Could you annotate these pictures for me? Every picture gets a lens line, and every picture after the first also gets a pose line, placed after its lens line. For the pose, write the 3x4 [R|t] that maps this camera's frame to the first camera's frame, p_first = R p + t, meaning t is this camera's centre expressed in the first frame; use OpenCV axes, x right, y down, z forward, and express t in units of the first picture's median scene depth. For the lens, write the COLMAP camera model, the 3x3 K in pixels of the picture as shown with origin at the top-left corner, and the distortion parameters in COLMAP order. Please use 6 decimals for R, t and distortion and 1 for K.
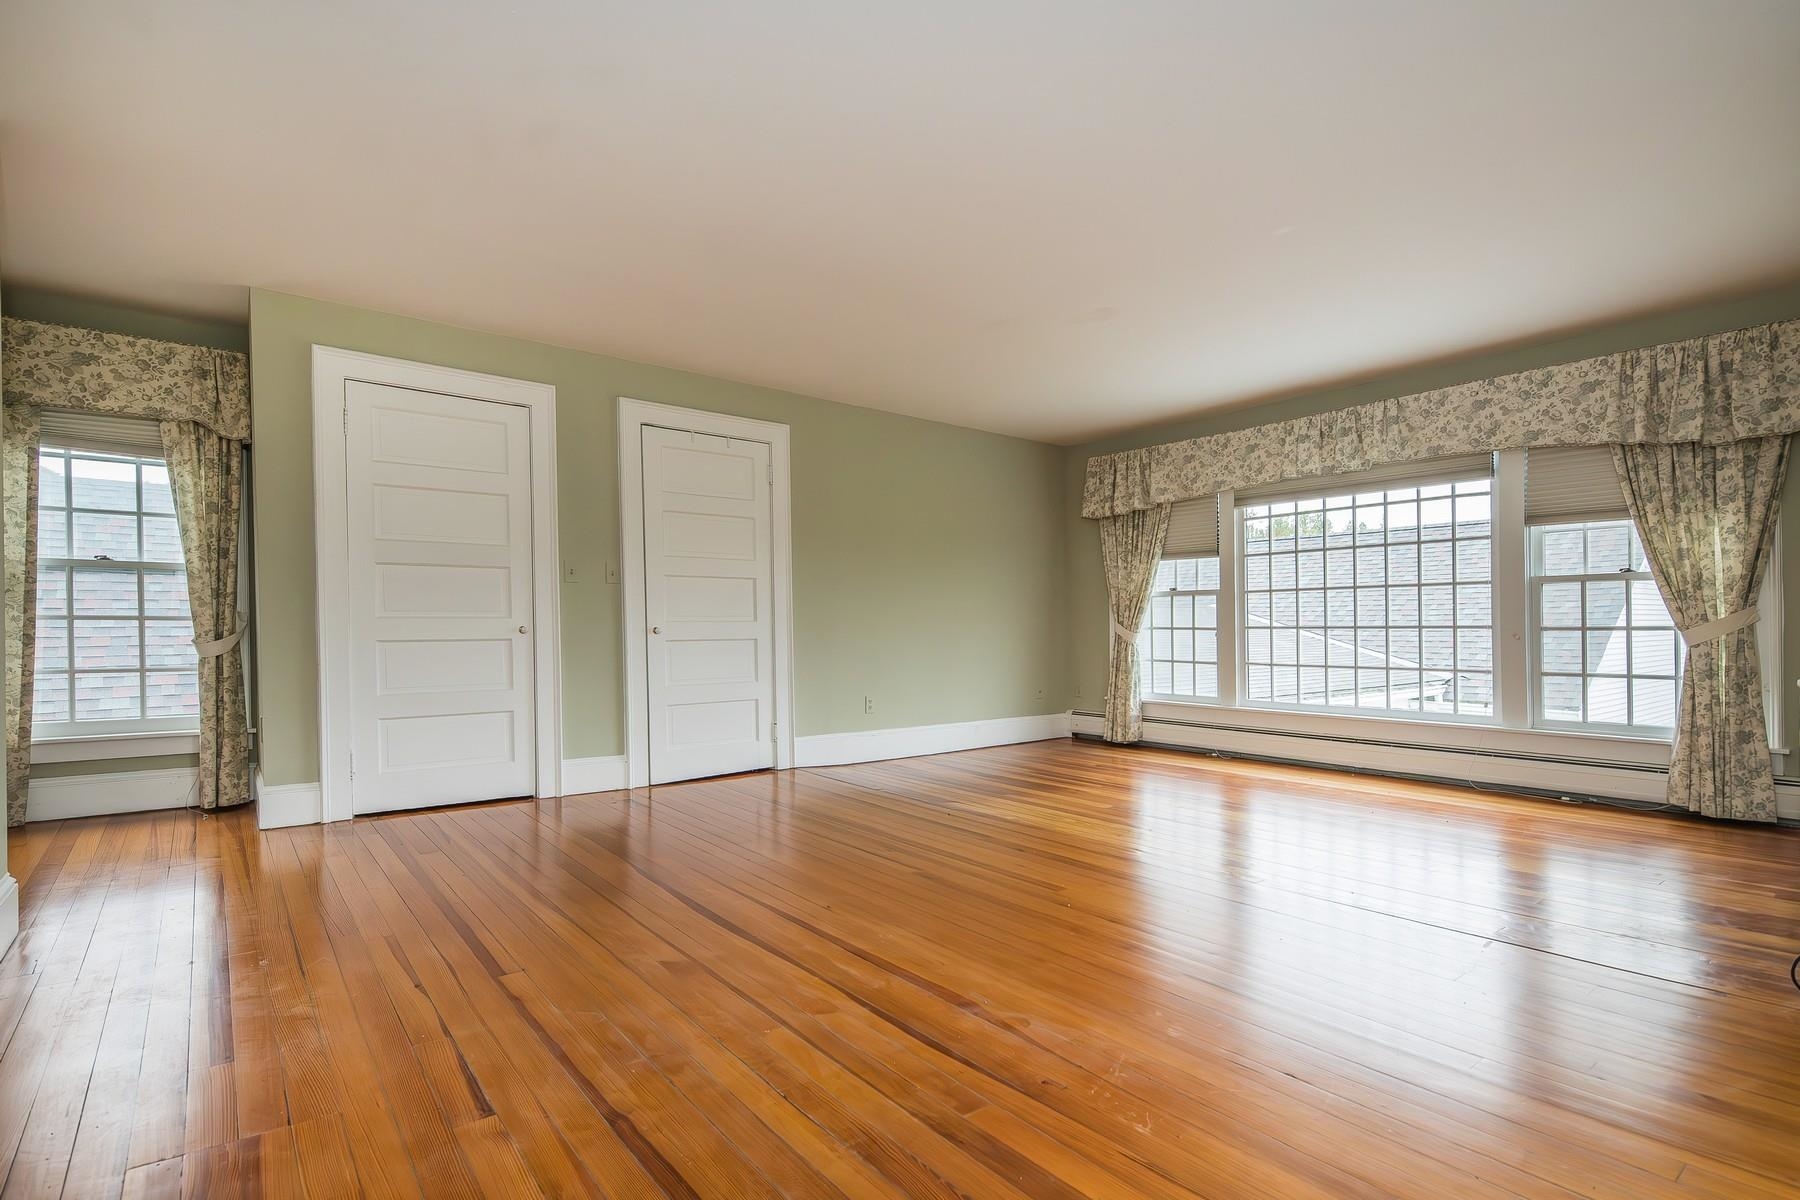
lens RADIAL K [[883.3, 0, 841.2], [0, 883.3, 637.1], [0, 0, 1]] dist [0.001523, 0.000192]
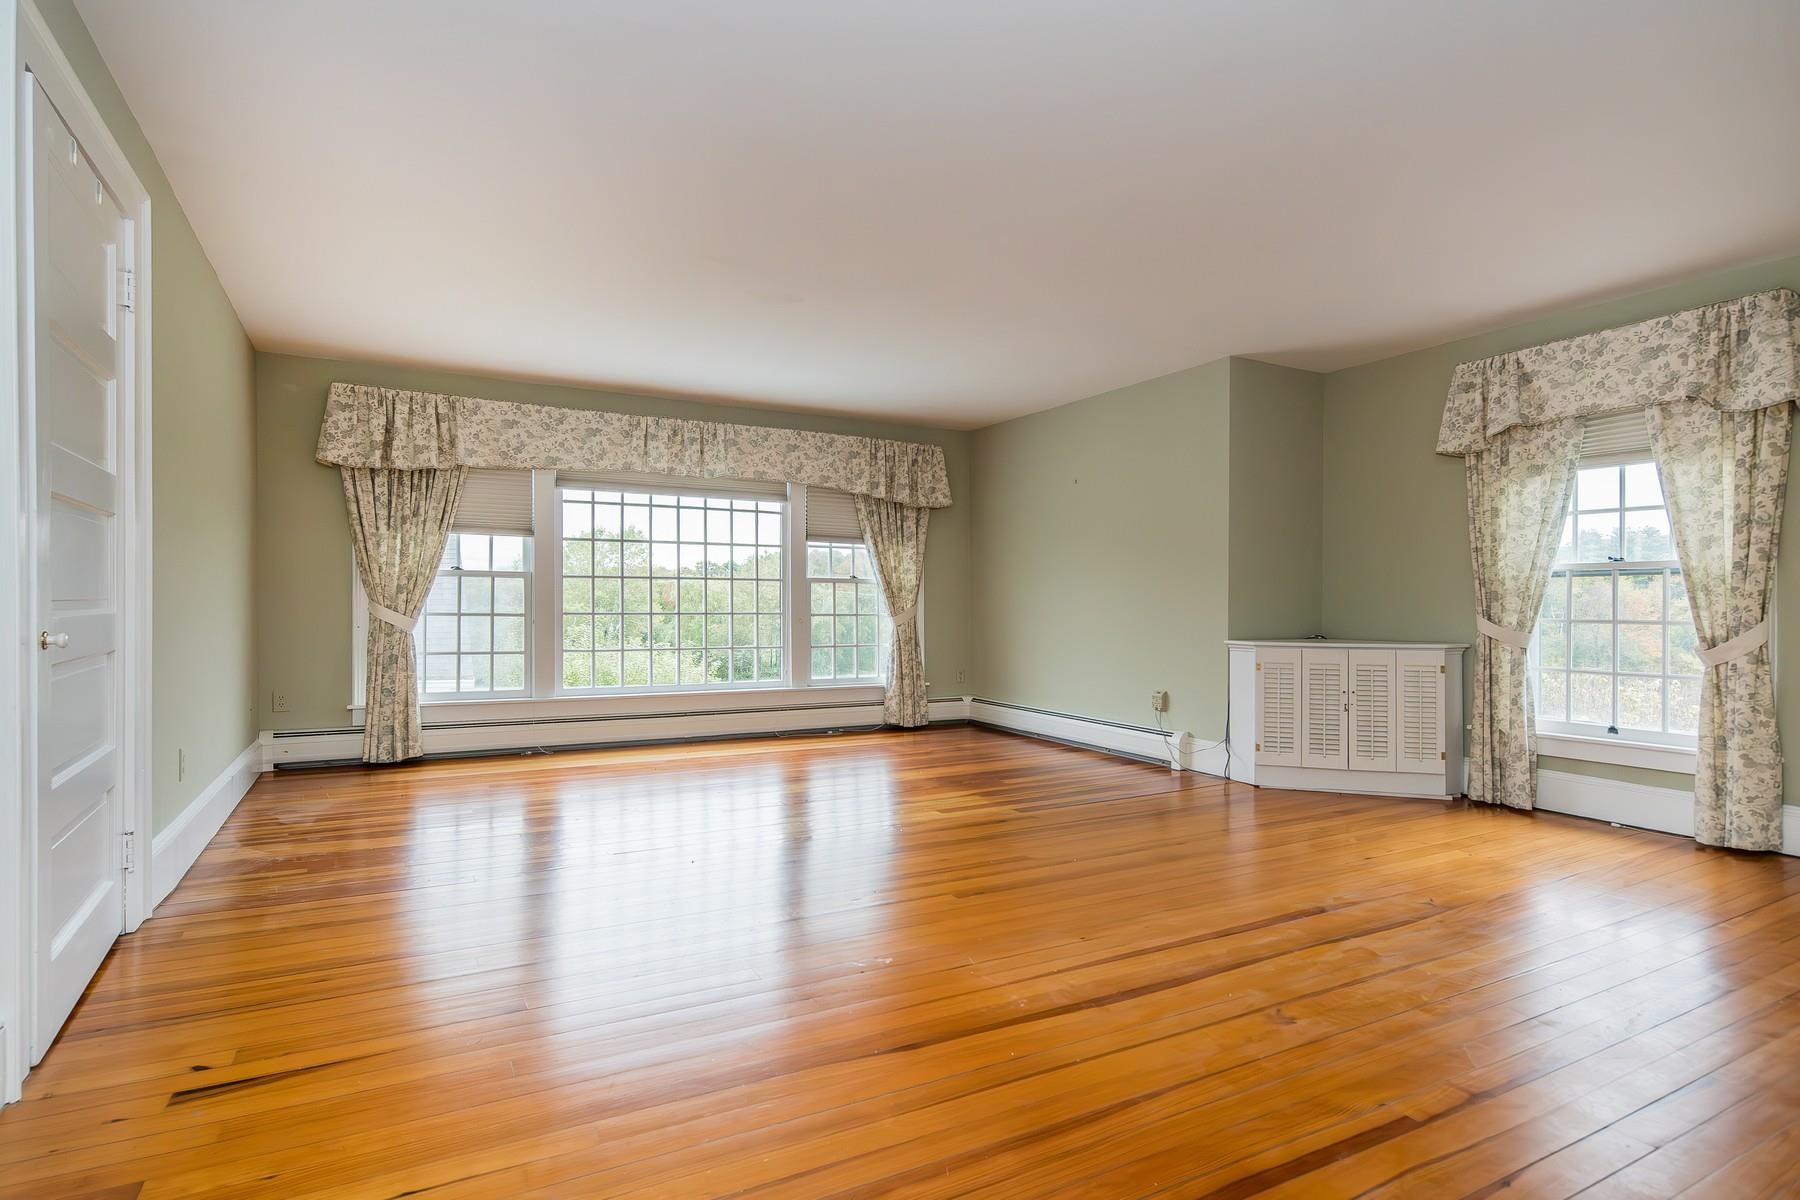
lens RADIAL K [[893.3, 0, 899.5], [0, 893.3, 593.7], [0, 0, 1]] dist [0.003114, 0.000431]
pose [[0.133147, 0.013895, 0.990999, -0.577291], [0.003749, 0.999887, -0.014524, -0.021465], [-0.991089, 0.005649, 0.133080, 0.644041]]
